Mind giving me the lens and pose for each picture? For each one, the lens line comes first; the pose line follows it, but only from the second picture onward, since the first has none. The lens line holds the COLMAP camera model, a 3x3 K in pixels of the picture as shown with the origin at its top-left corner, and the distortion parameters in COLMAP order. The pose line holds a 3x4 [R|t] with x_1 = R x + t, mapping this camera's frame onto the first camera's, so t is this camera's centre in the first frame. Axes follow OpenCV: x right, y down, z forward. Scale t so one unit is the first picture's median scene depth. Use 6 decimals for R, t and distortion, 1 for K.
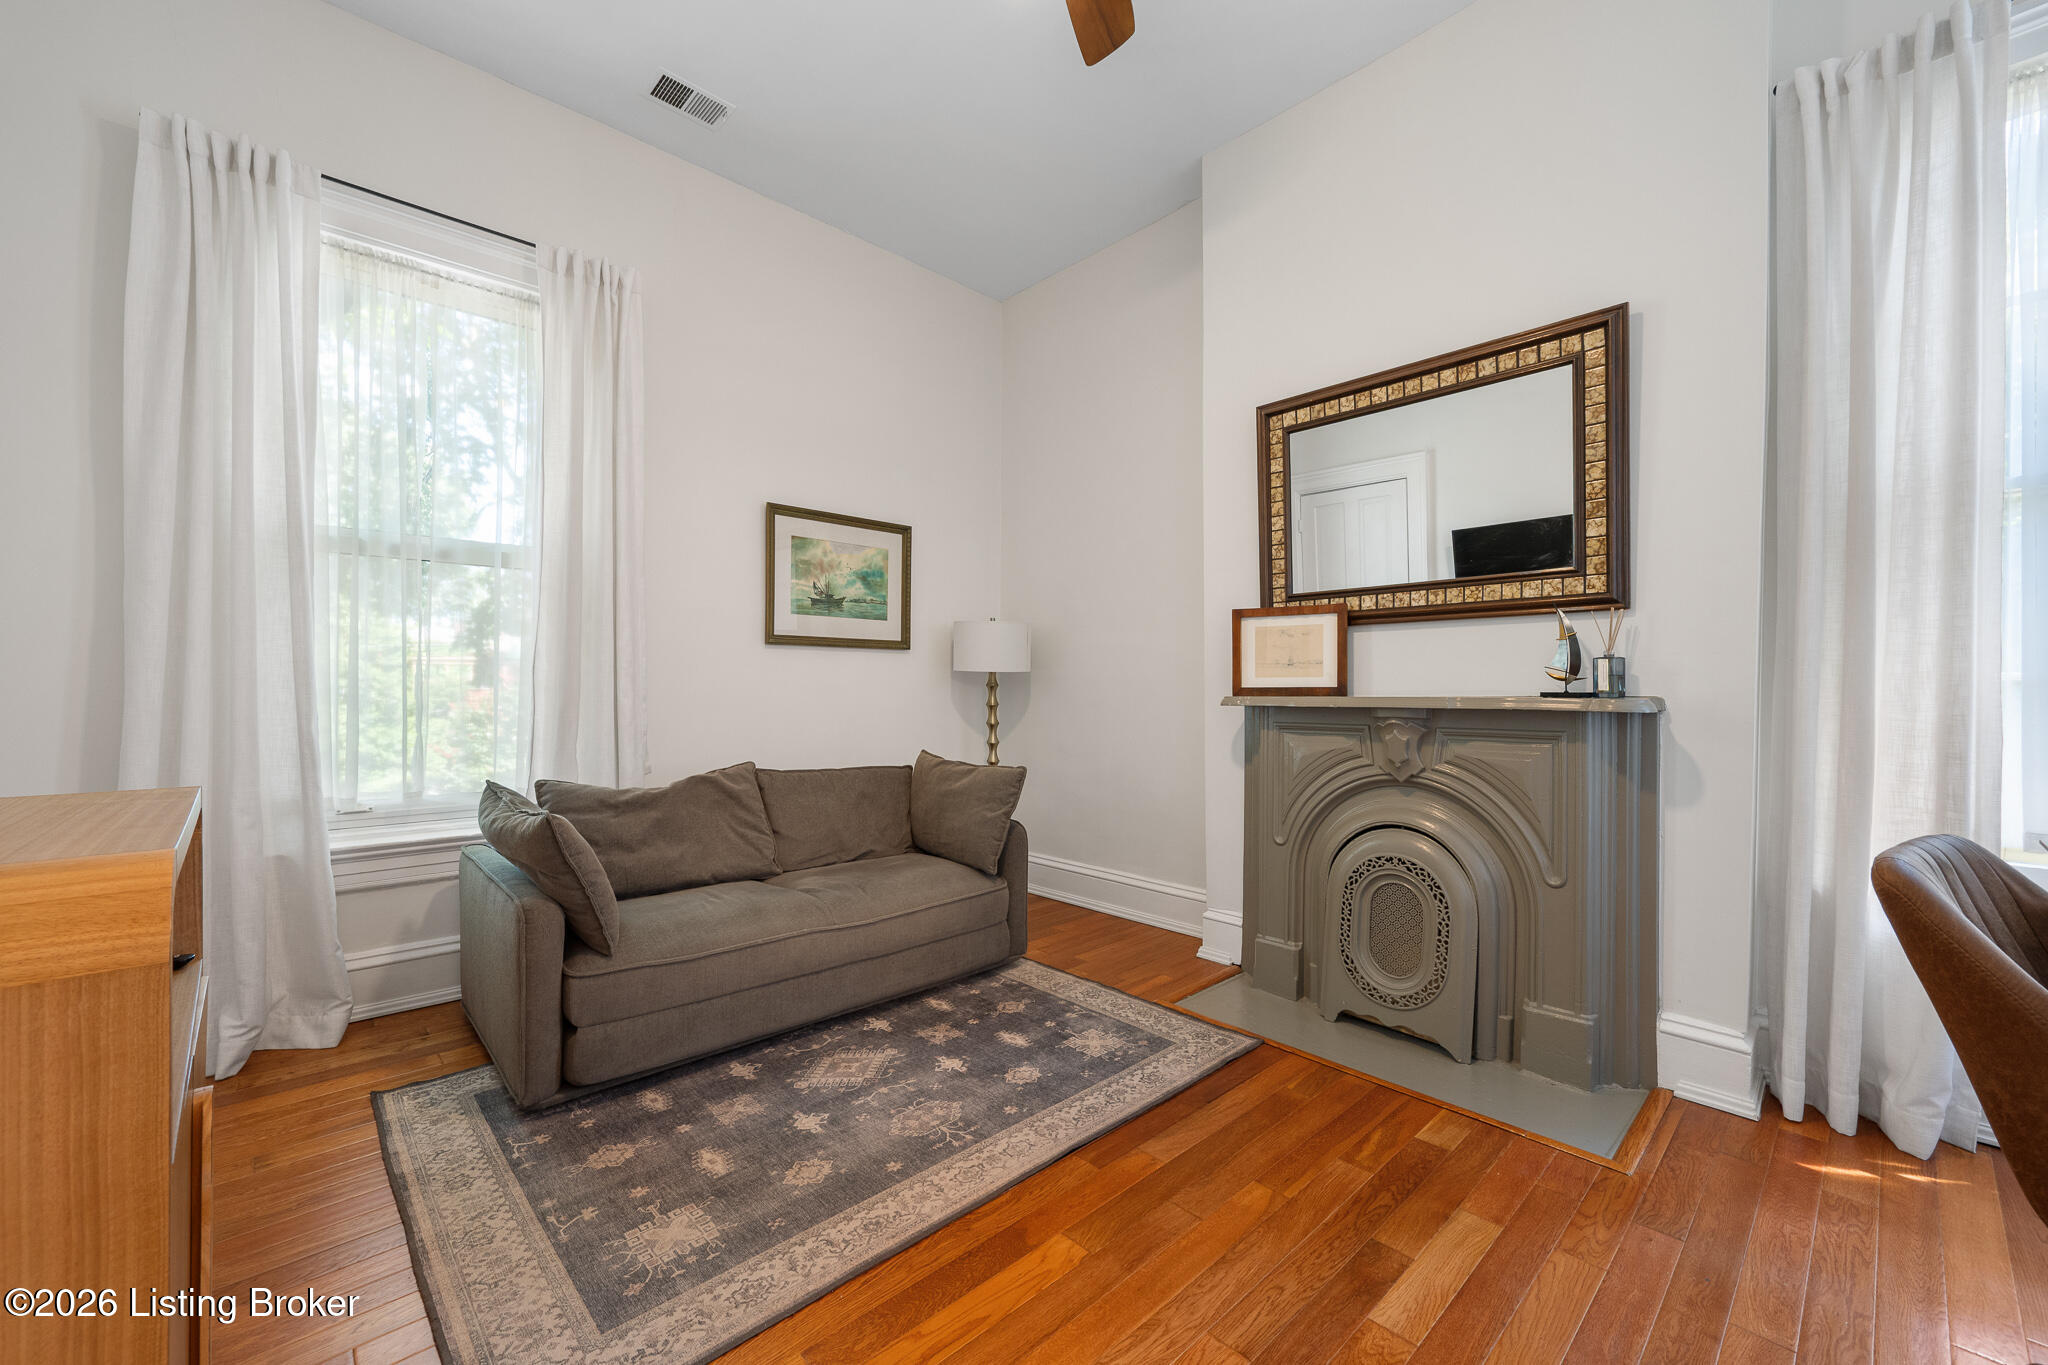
lens RADIAL K [[811.4, 0, 1026.7], [0, 811.4, 687.4], [0, 0, 1]] dist [-0.000385, -0.000025]
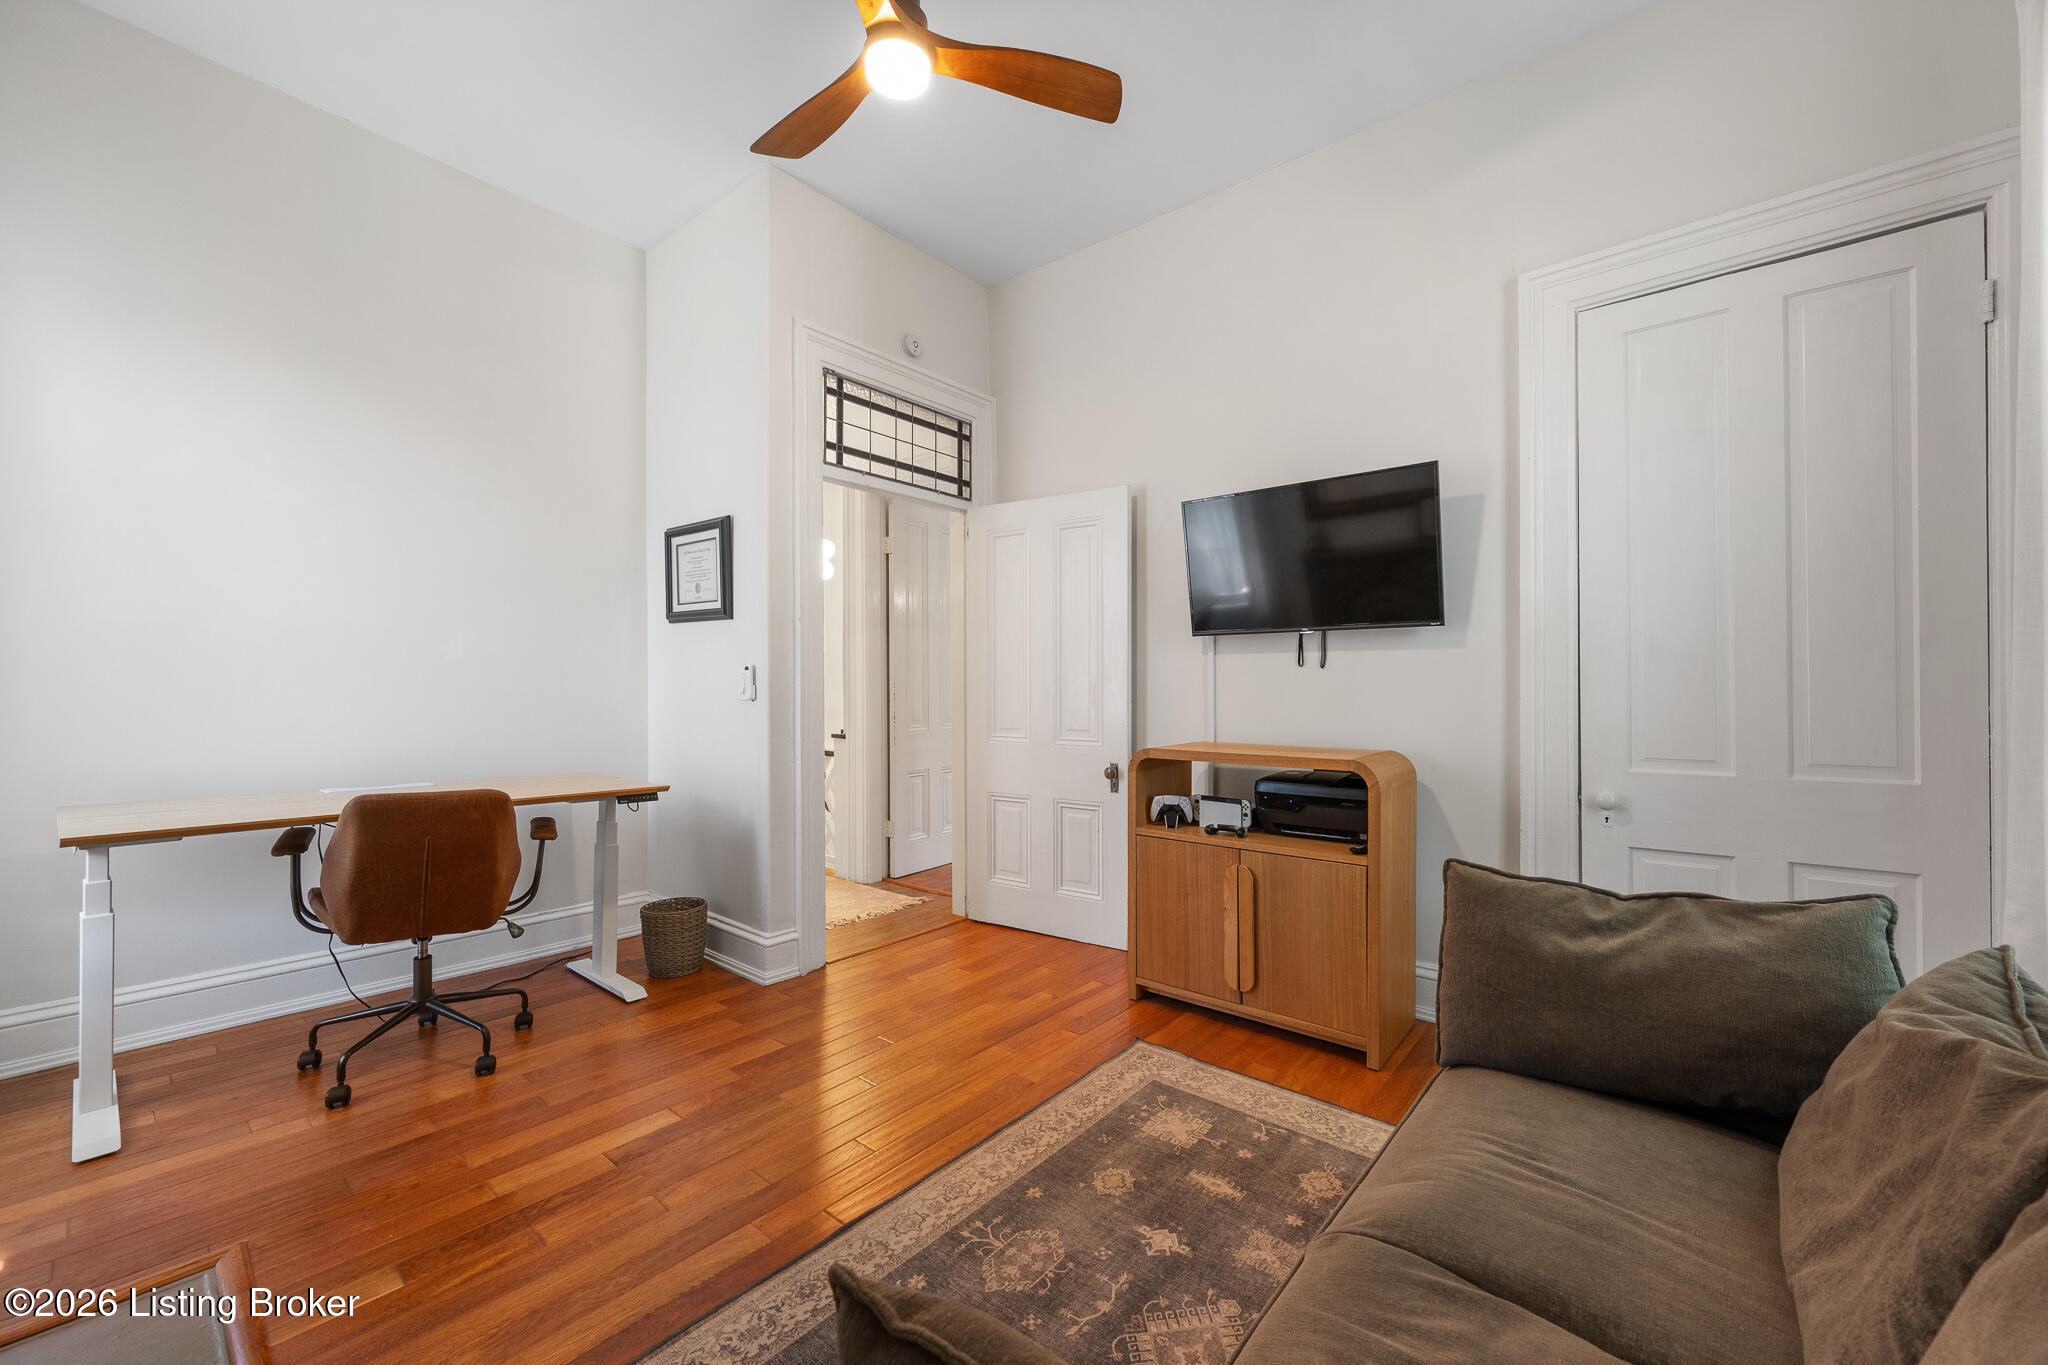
lens RADIAL K [[811.4, 0, 1019.7], [0, 811.4, 688.2], [0, 0, 1]] dist [-0.000385, -0.000025]
pose [[-0.994142, 0.004090, -0.108001, -0.038714], [0.004263, 0.999990, -0.001366, -0.030480], [0.107994, -0.001818, -0.994150, 1.939827]]
